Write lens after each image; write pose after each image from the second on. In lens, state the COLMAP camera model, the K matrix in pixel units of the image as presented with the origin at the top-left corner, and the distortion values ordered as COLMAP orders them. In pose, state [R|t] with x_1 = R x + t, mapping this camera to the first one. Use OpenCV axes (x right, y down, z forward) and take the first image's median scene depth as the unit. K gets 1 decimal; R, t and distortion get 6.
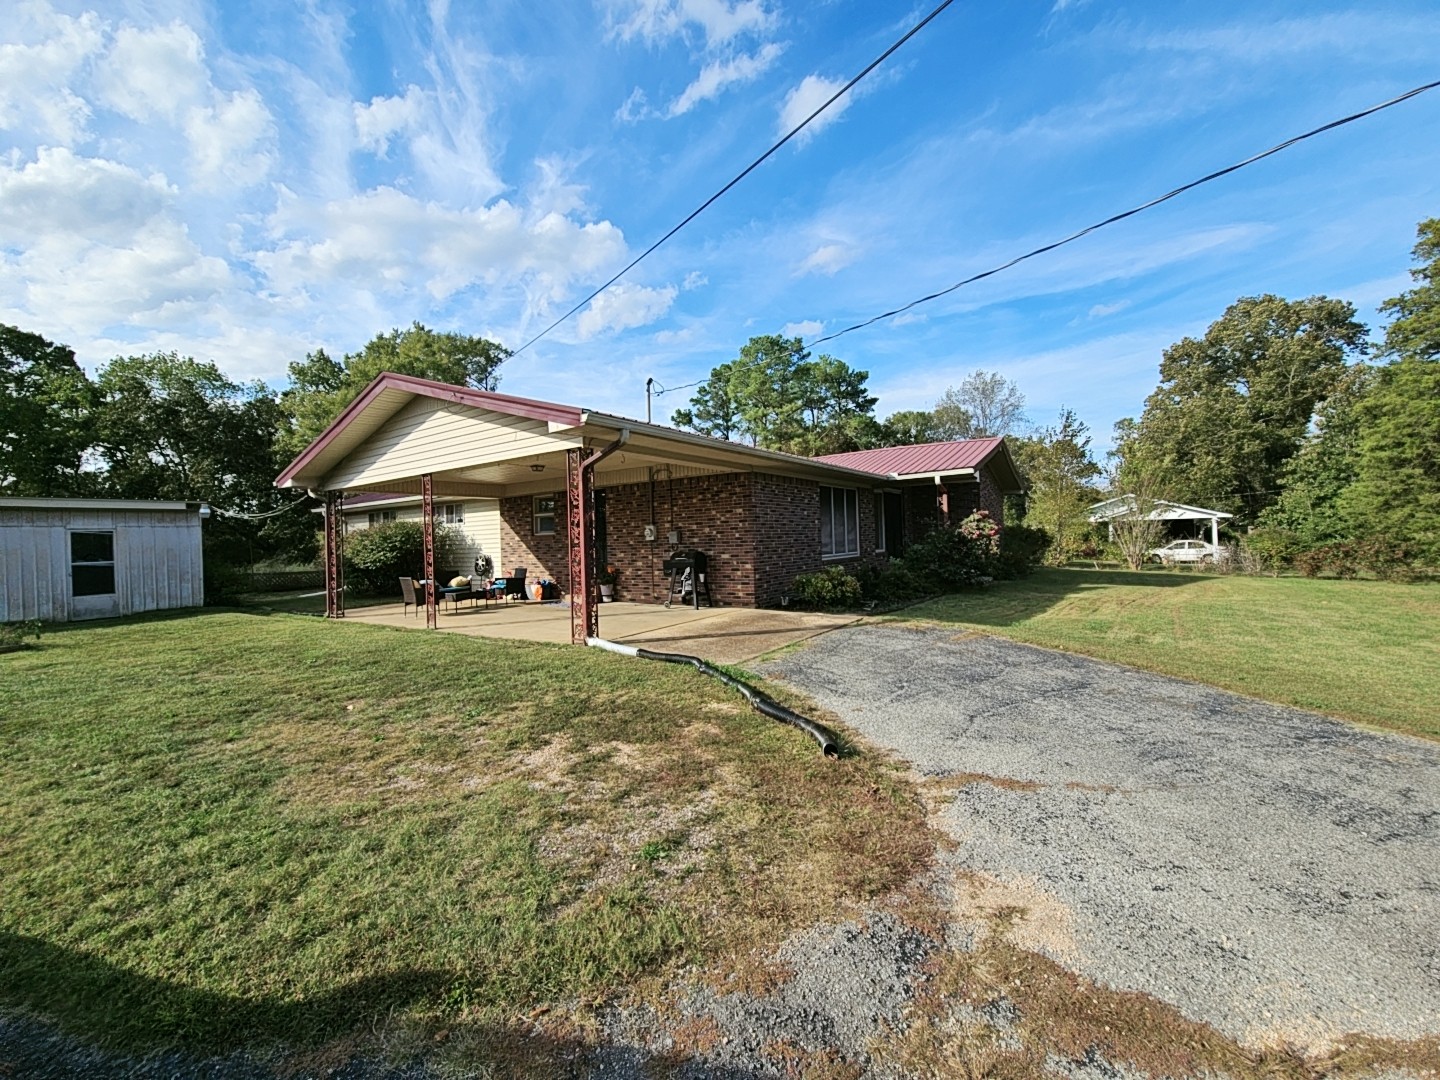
lens RADIAL K [[584.3, 0, 739.2], [0, 584.3, 558.8], [0, 0, 1]] dist [-0.003610, -0.005099]
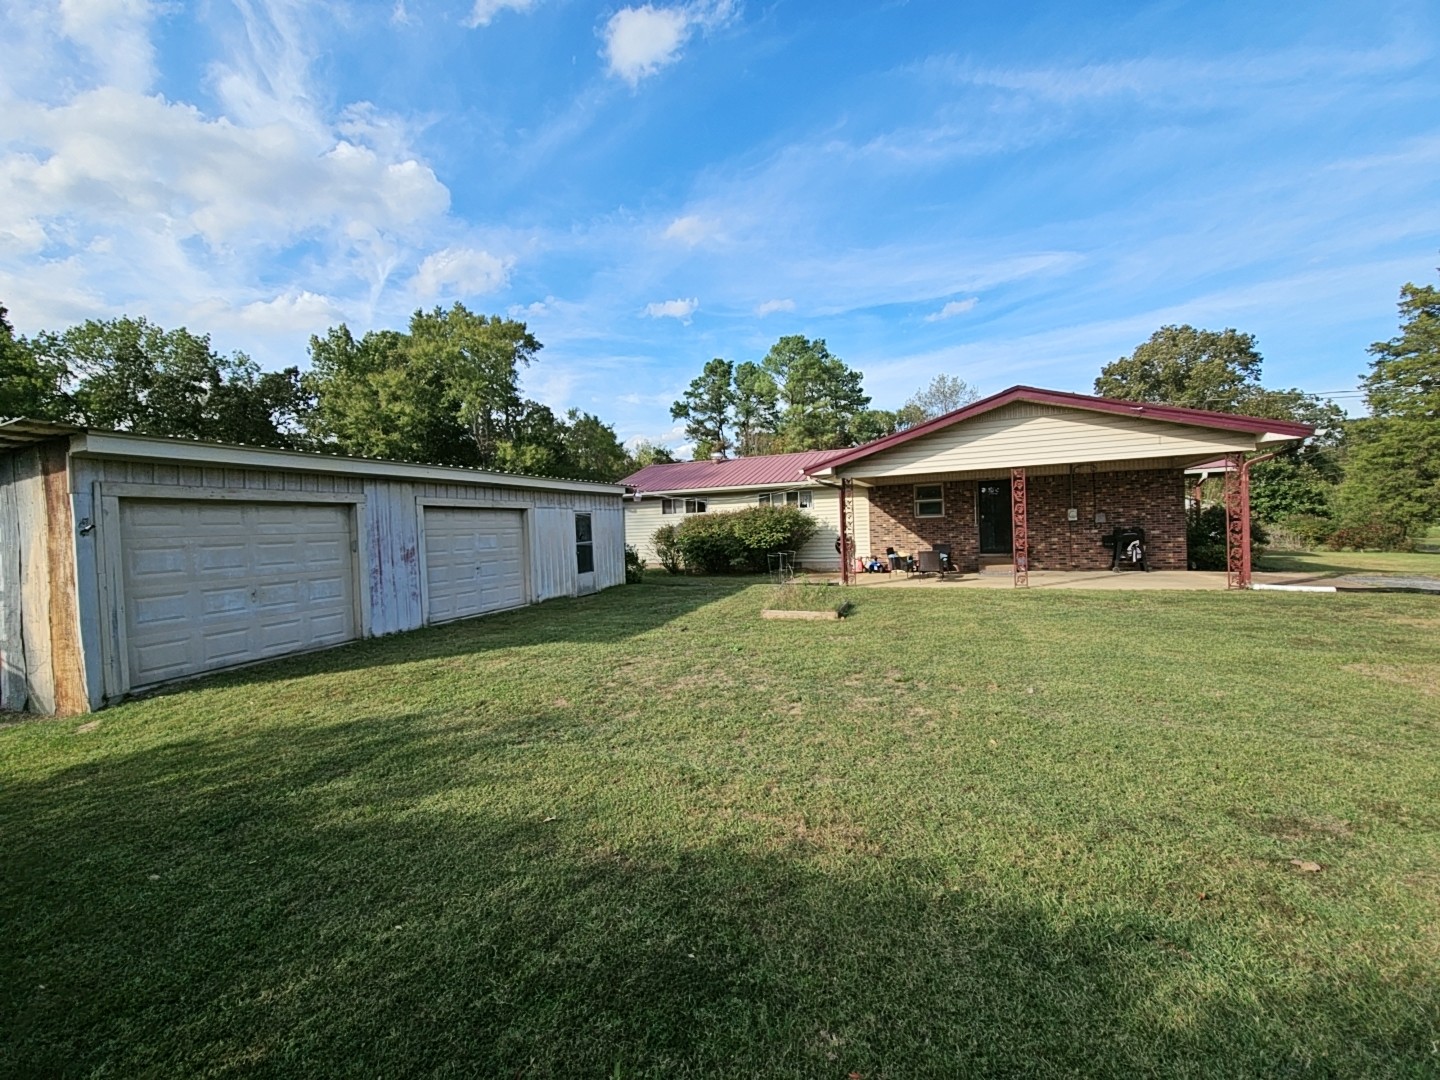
lens RADIAL K [[584.3, 0, 717.1], [0, 584.3, 552.3], [0, 0, 1]] dist [-0.003610, -0.005099]
pose [[0.982628, -0.011328, 0.185239, -0.290519], [0.010627, 0.999932, 0.004780, 0.005743], [-0.185280, -0.002728, 0.982682, -0.023370]]
